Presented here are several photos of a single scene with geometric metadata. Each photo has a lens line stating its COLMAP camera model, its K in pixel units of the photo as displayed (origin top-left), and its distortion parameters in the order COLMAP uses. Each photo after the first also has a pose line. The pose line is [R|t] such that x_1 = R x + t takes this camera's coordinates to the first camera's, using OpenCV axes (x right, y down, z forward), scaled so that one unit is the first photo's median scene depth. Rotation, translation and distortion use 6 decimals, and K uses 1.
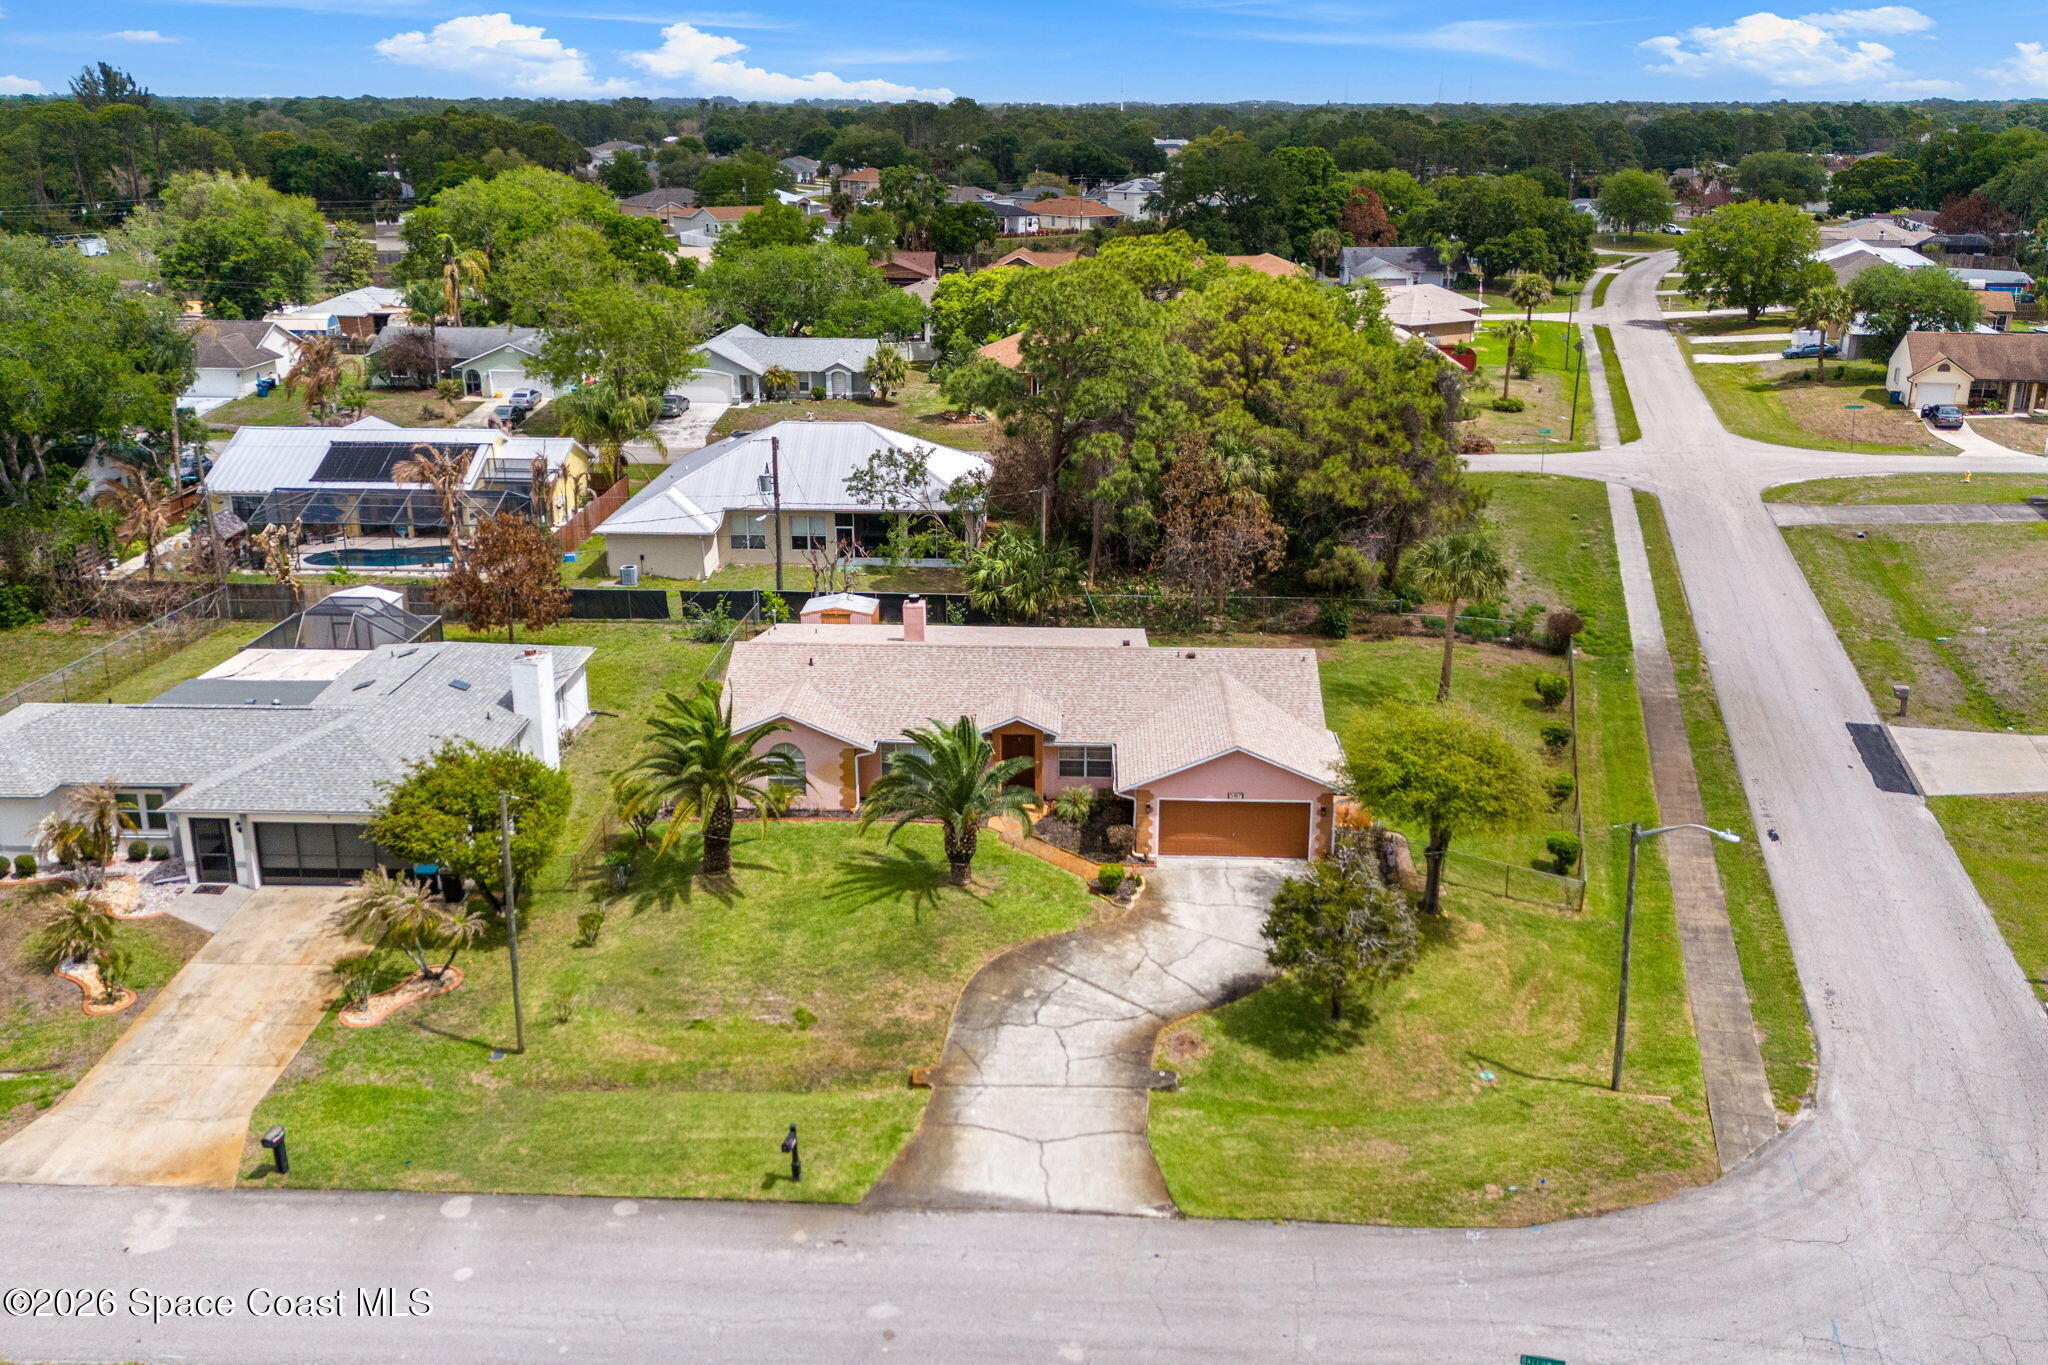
lens RADIAL K [[1810.9, 0, 1024.0], [0, 1810.9, 682.5], [0, 0, 1]] dist [0.099508, -0.142295]
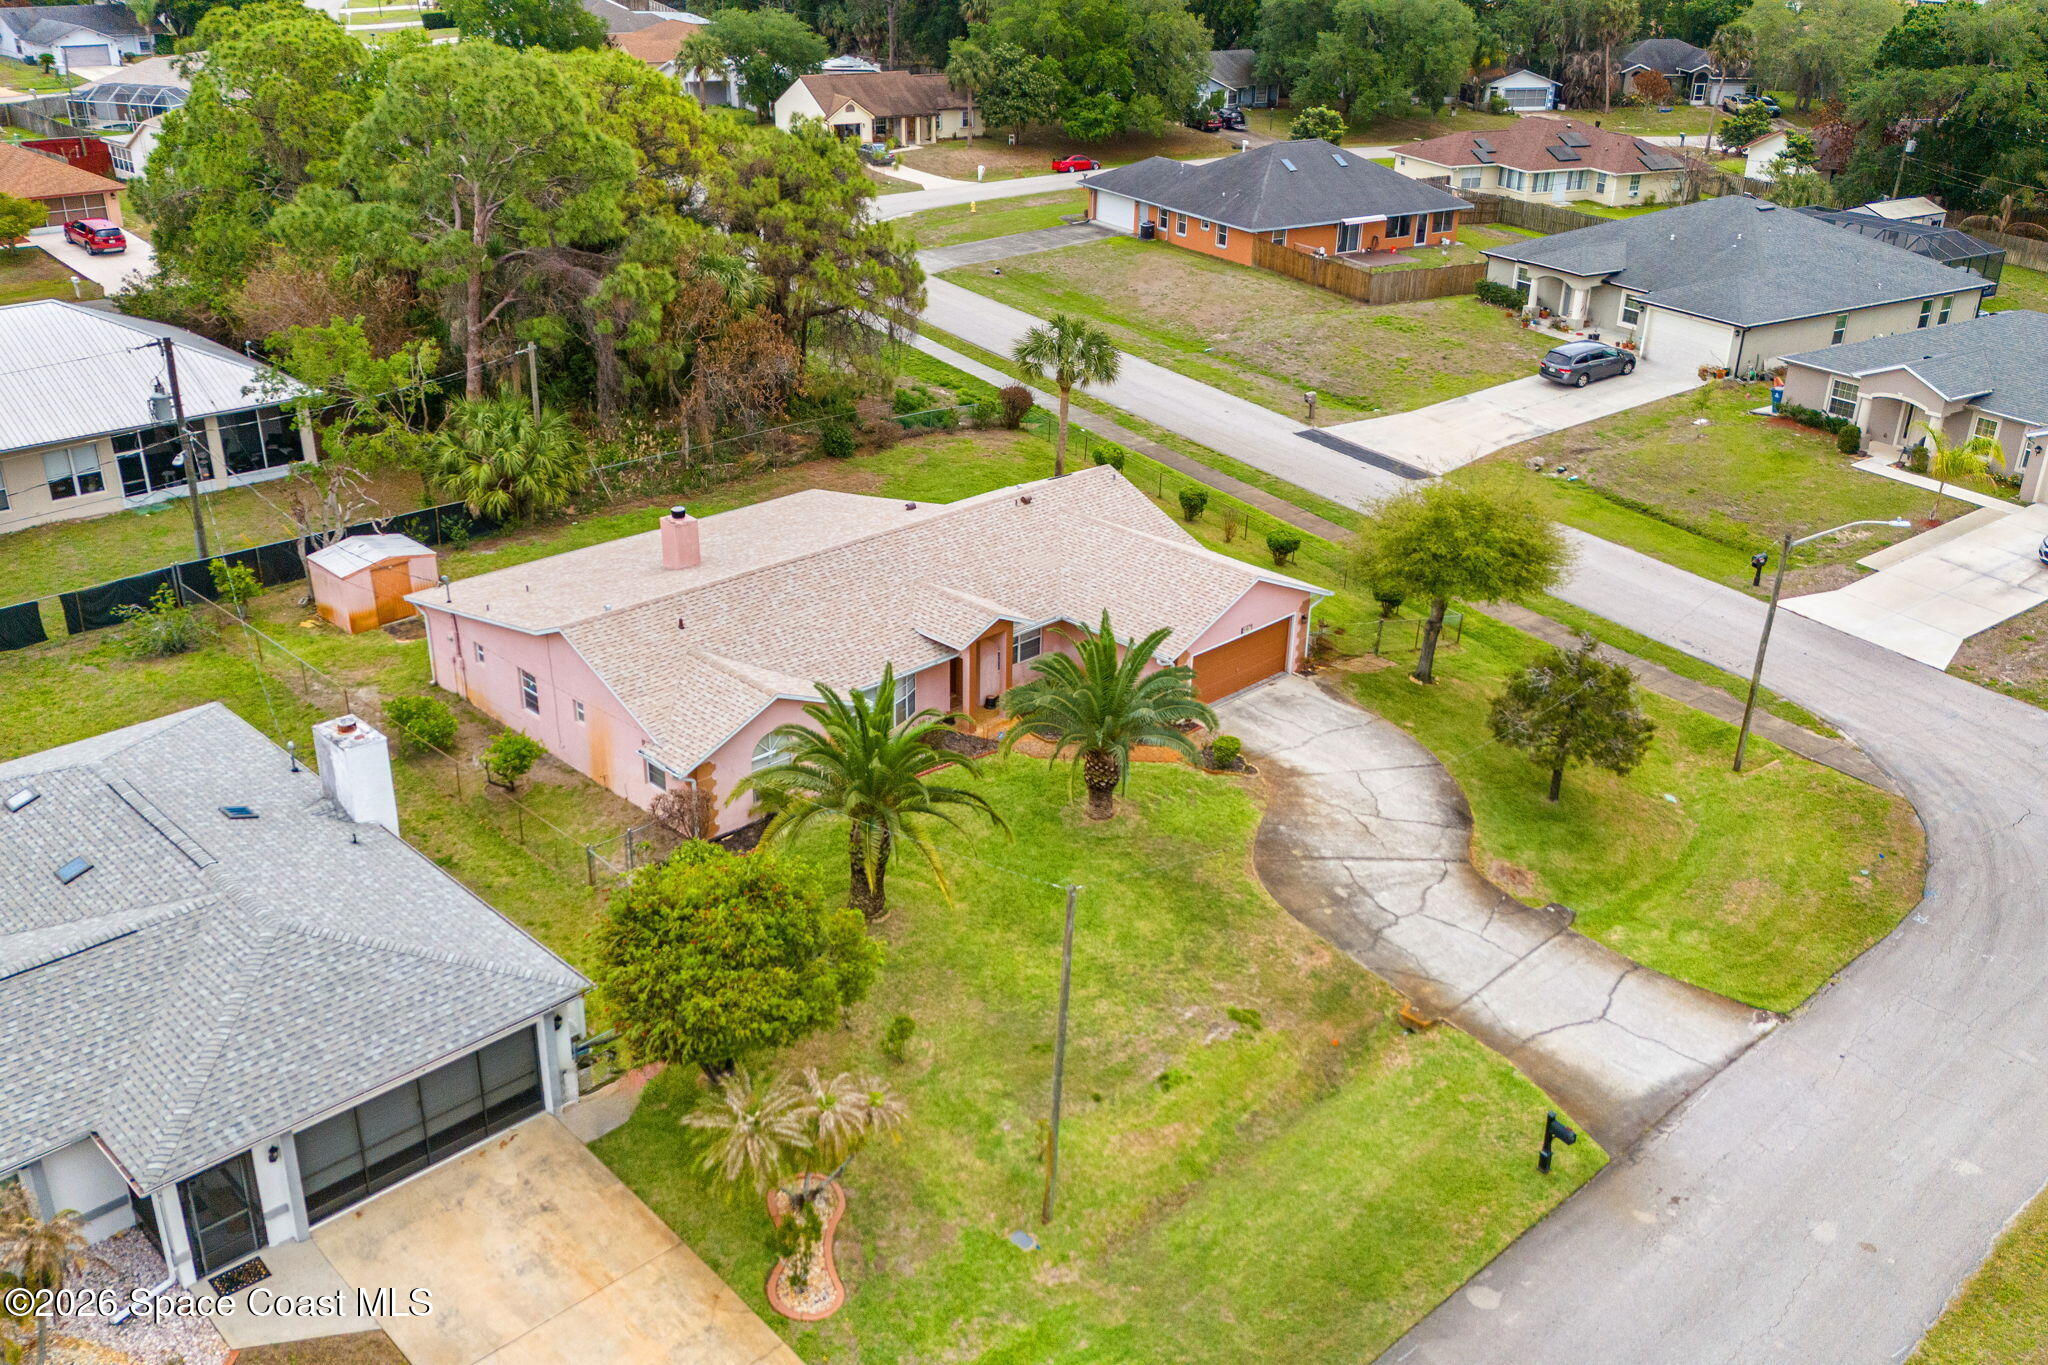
lens RADIAL K [[1810.9, 0, 1024.0], [0, 1810.9, 682.5], [0, 0, 1]] dist [0.099508, -0.142295]
pose [[0.682511, -0.294882, 0.668748, -0.593935], [0.204207, 0.955494, 0.212912, -0.133249], [-0.701768, -0.008752, 0.712352, 0.414497]]
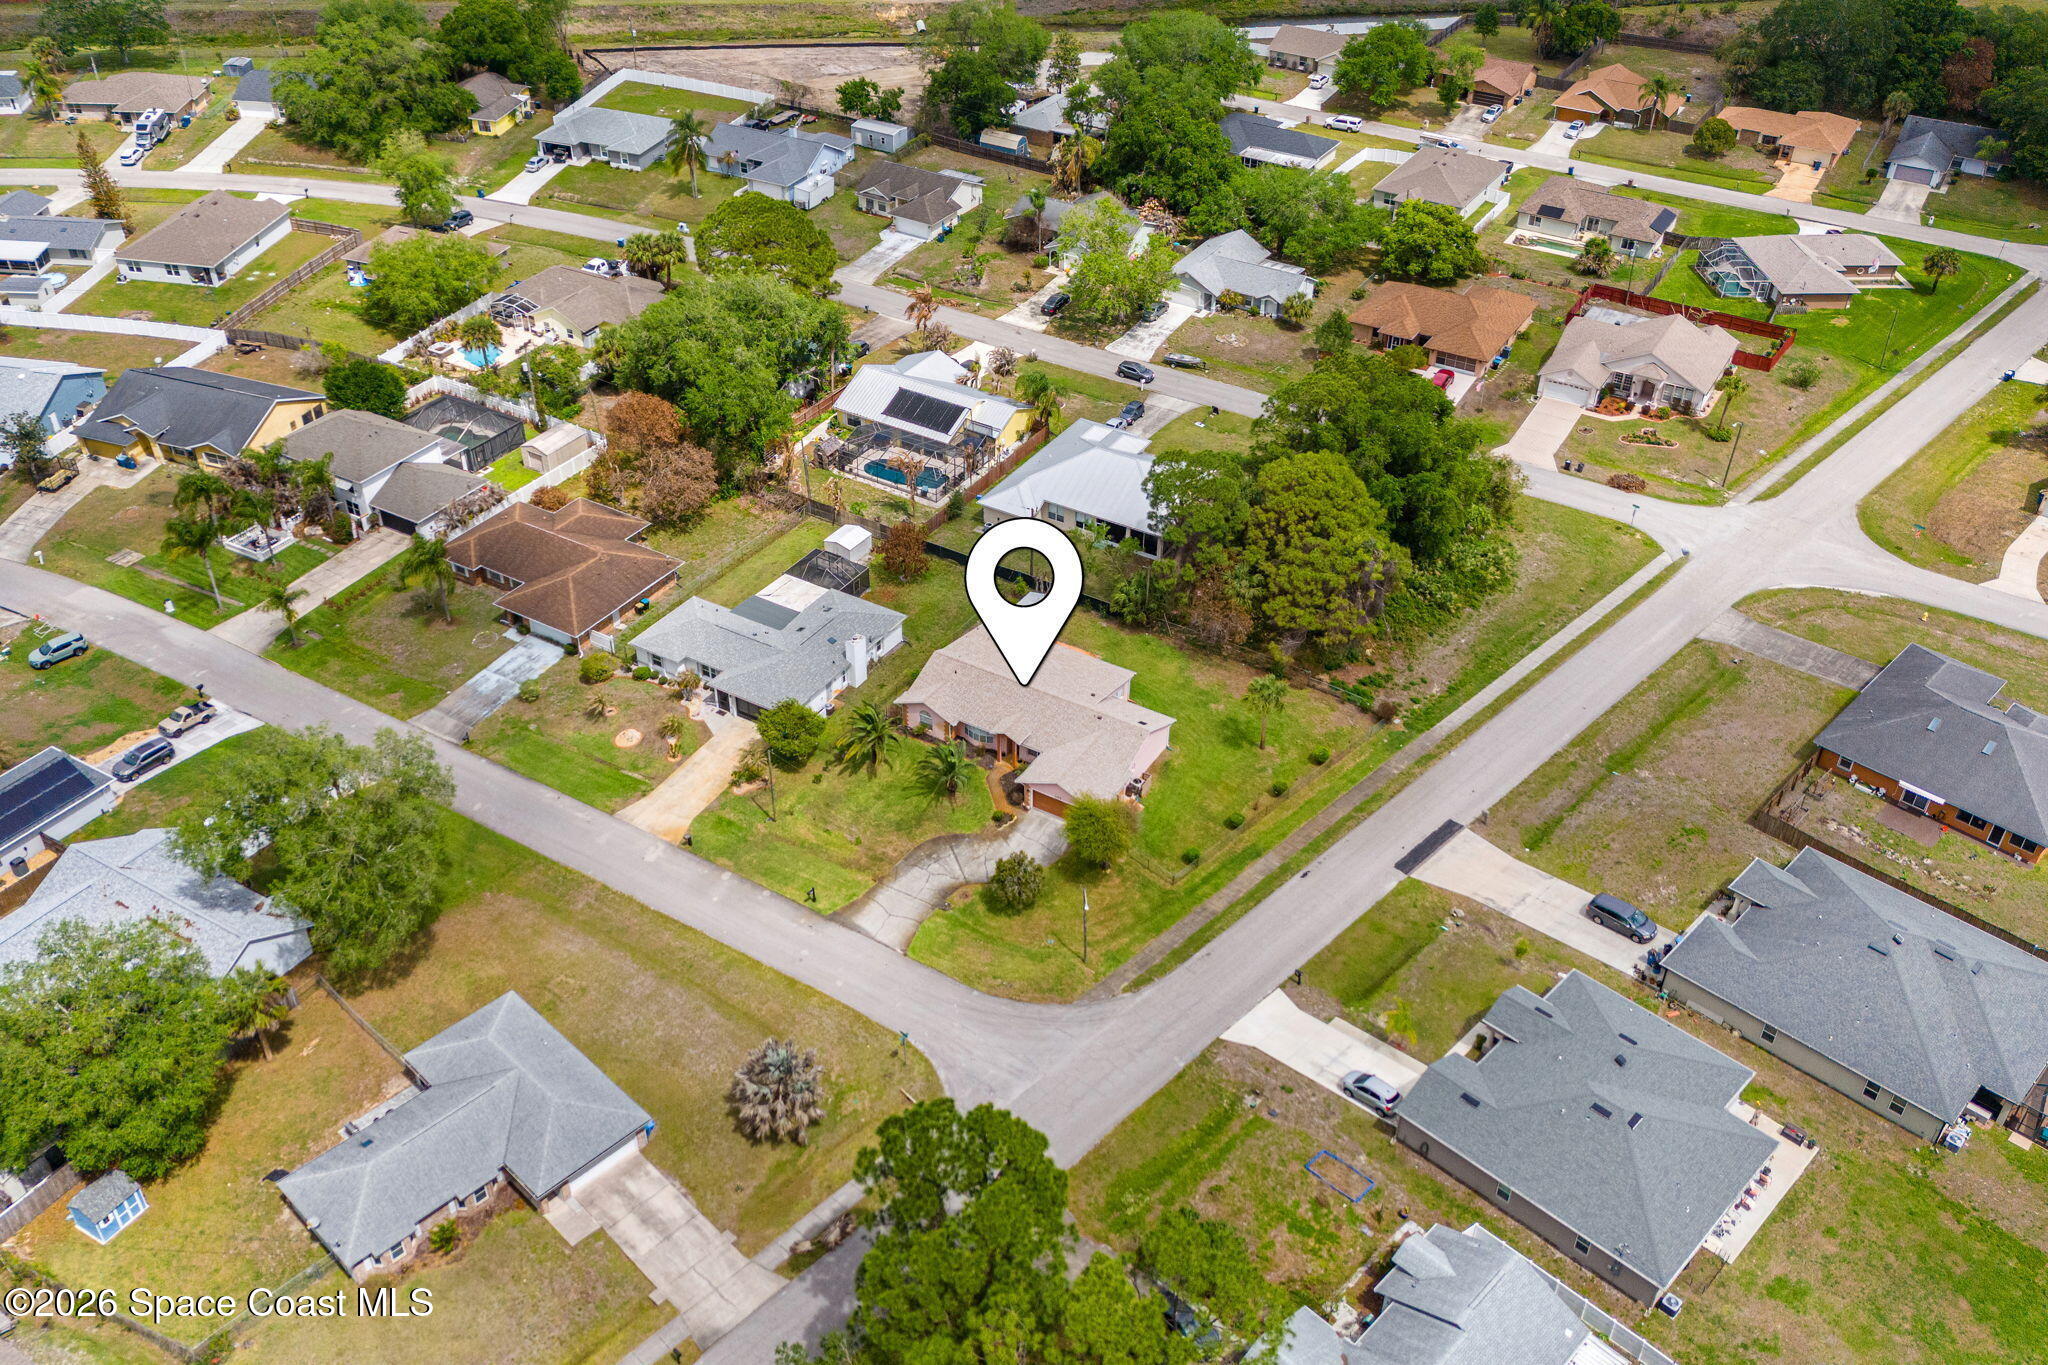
lens RADIAL K [[1772.4, 0, 1011.6], [0, 1772.4, 683.9], [0, 0, 1]] dist [0.145087, -0.240523]
pose [[0.869192, 0.295374, -0.396560, 0.979980], [-0.150807, 0.922124, 0.356293, -0.938389], [0.470917, -0.249883, 0.846047, -1.049235]]
